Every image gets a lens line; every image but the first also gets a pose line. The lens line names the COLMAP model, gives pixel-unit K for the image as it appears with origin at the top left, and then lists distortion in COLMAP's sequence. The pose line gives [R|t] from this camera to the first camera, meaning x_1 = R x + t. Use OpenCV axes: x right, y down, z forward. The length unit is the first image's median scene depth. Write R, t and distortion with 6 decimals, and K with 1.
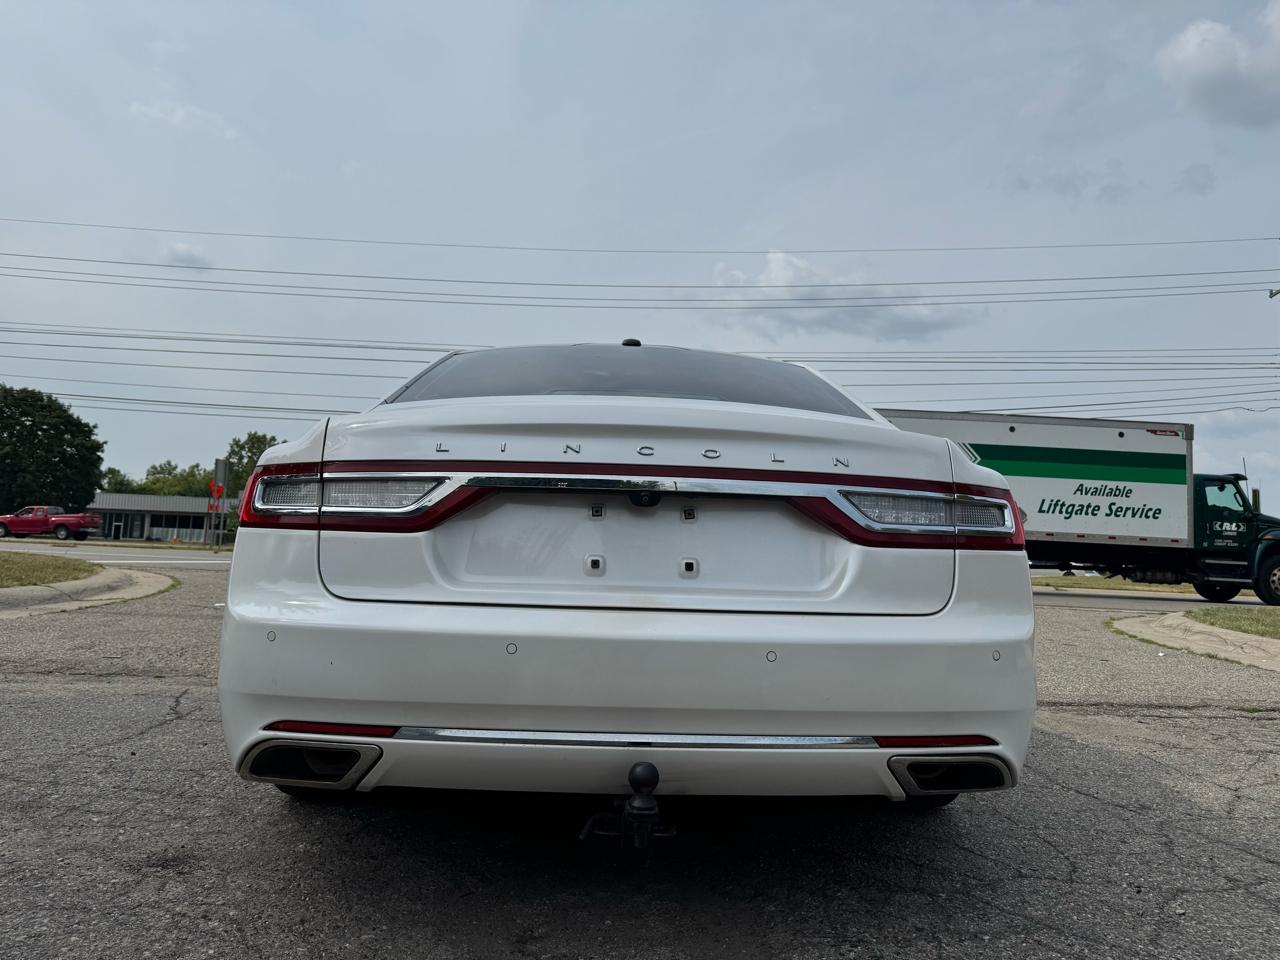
lens RADIAL K [[925.9, 0, 647.1], [0, 925.9, 465.5], [0, 0, 1]] dist [0.022461, -0.031183]
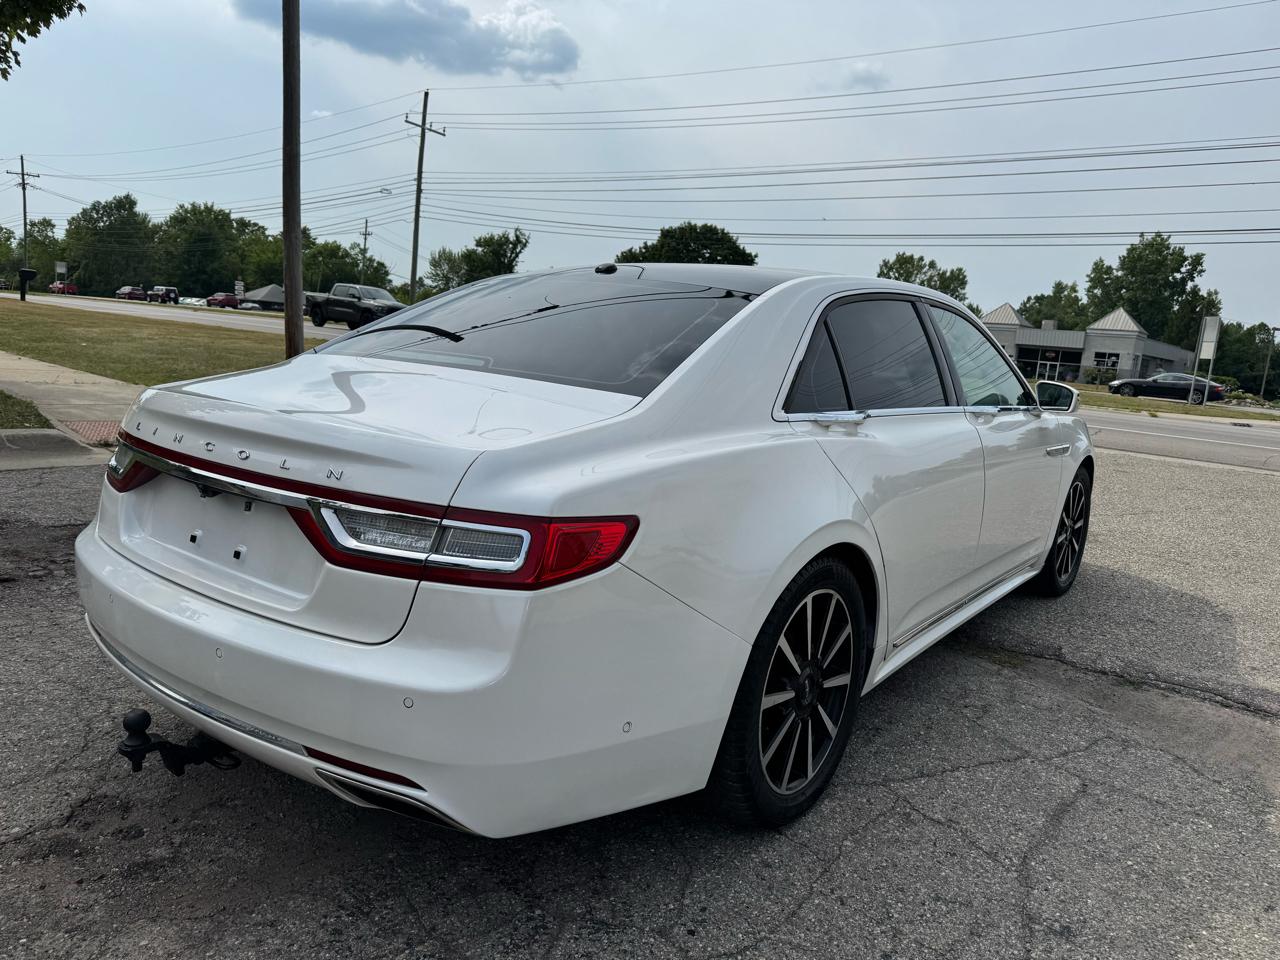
lens RADIAL K [[925.9, 0, 629.7], [0, 925.9, 477.4], [0, 0, 1]] dist [0.022461, -0.031183]
pose [[0.755853, 0.119350, -0.643771, 0.906102], [0.017729, 0.979154, 0.202343, -0.162319], [0.654501, -0.164355, 0.737981, 0.404374]]
